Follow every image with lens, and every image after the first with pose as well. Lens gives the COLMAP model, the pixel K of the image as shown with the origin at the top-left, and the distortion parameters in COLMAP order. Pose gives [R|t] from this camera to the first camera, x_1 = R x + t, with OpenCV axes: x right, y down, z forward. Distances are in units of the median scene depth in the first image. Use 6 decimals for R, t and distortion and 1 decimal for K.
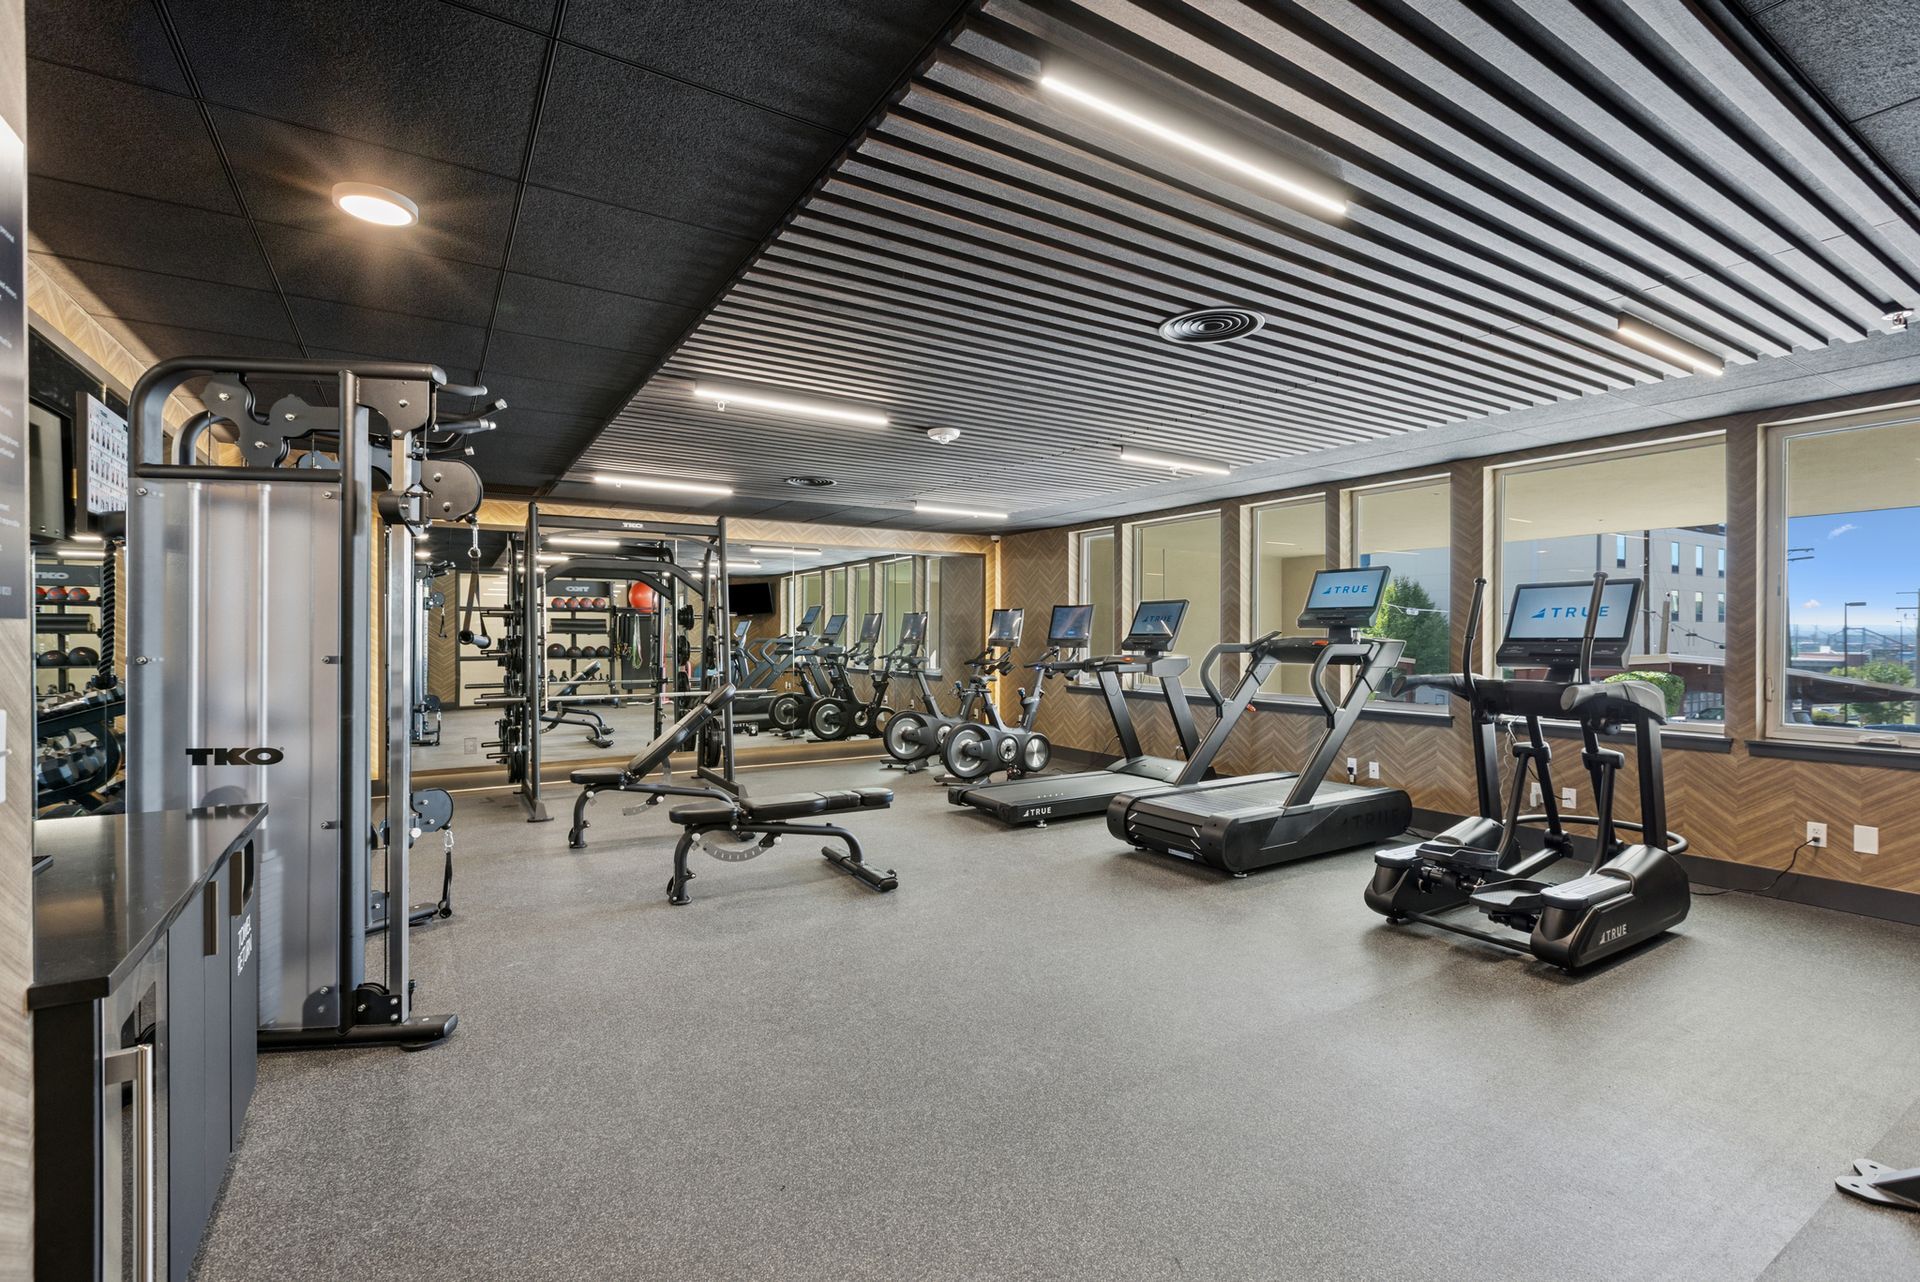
lens RADIAL K [[862.0, 0, 960.0], [0, 862.0, 641.0], [0, 0, 1]] dist [-0.001768, -0.000095]
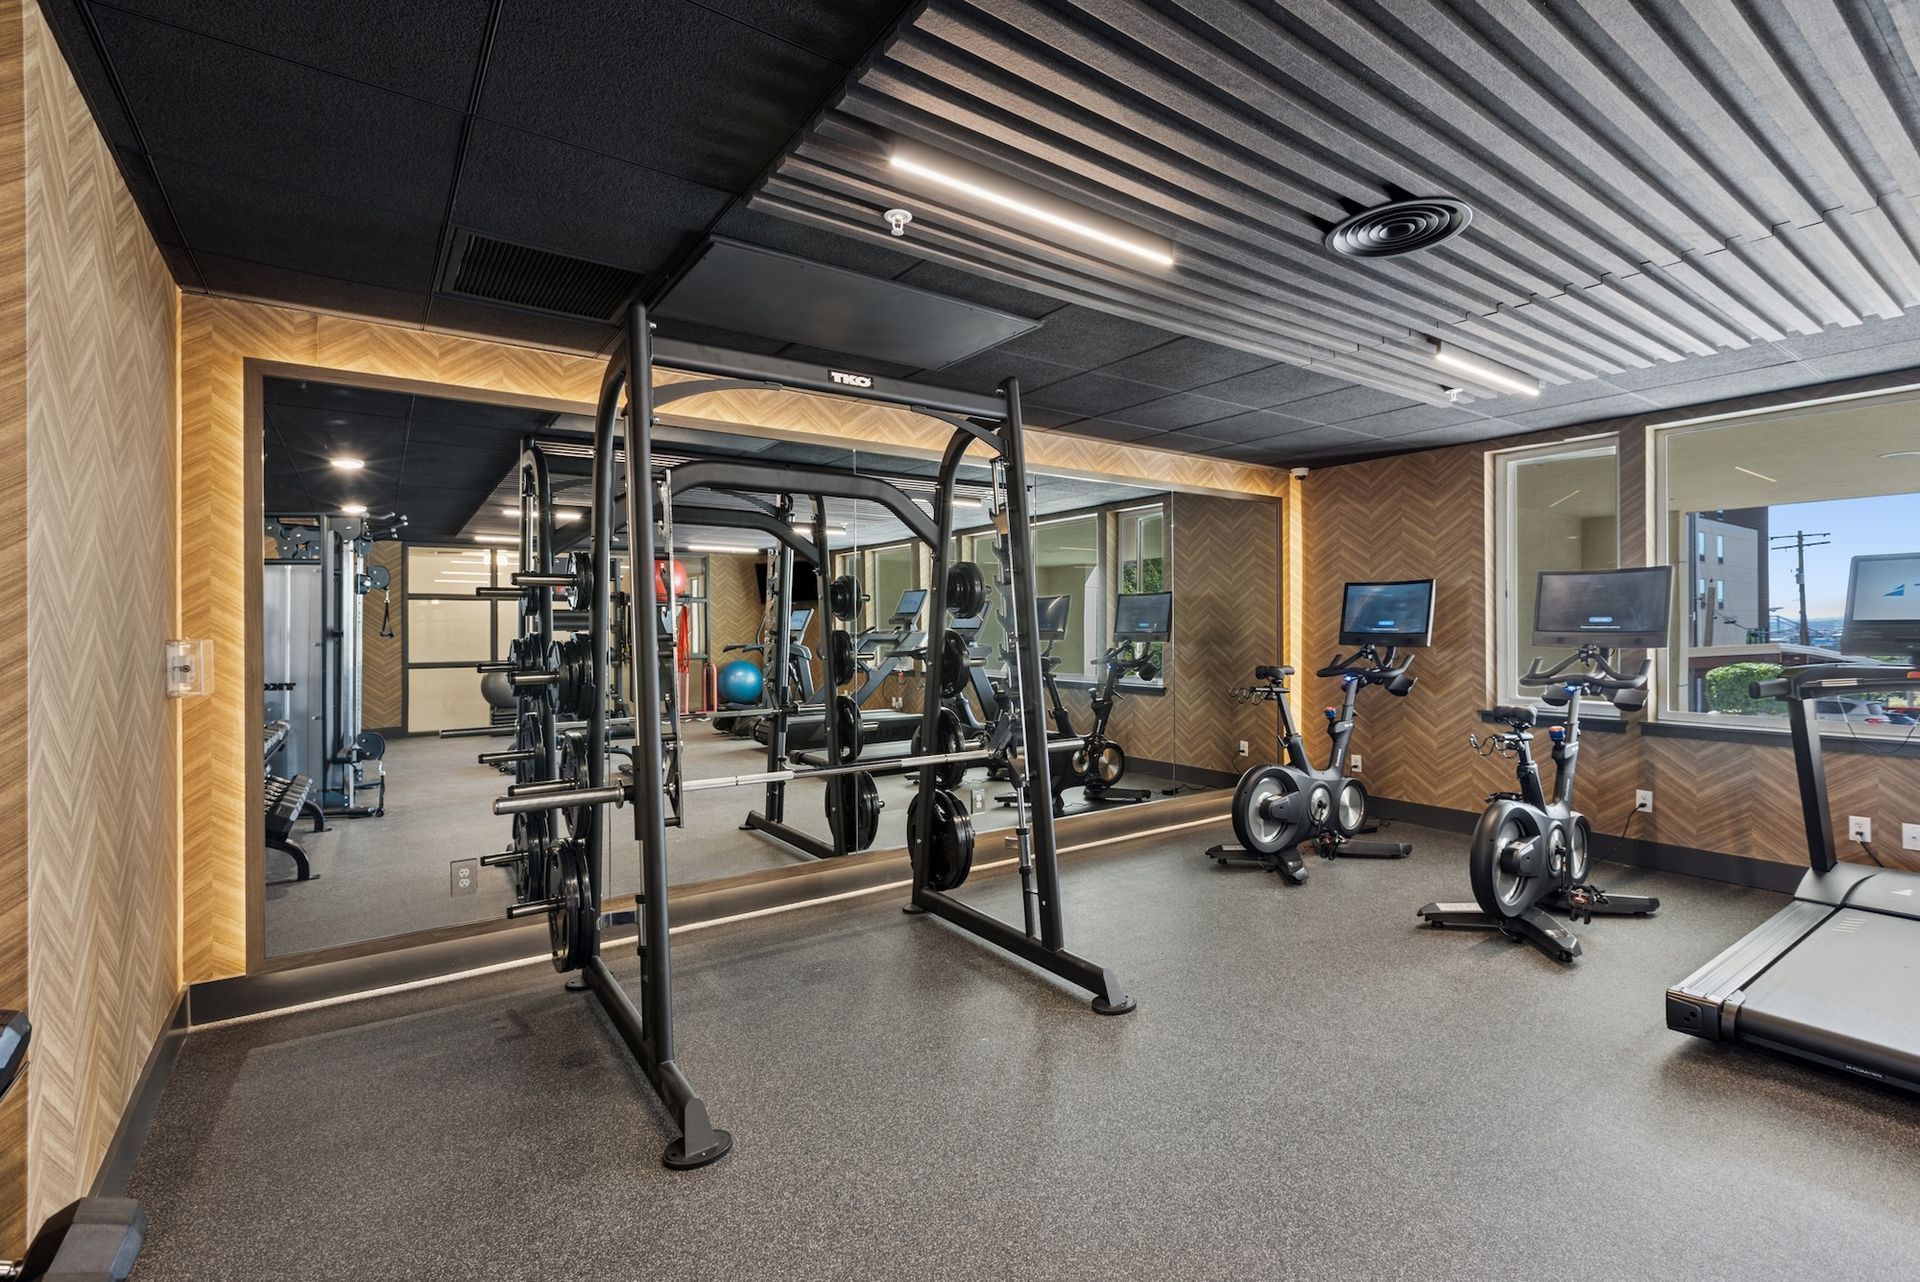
lens RADIAL K [[861.5, 0, 969.8], [0, 861.5, 631.2], [0, 0, 1]] dist [0.006054, 0.000375]
pose [[0.998010, -0.007756, 0.062577, -0.202408], [0.007981, 0.999963, -0.003339, -0.002100], [-0.062549, 0.003832, 0.998035, 0.323156]]
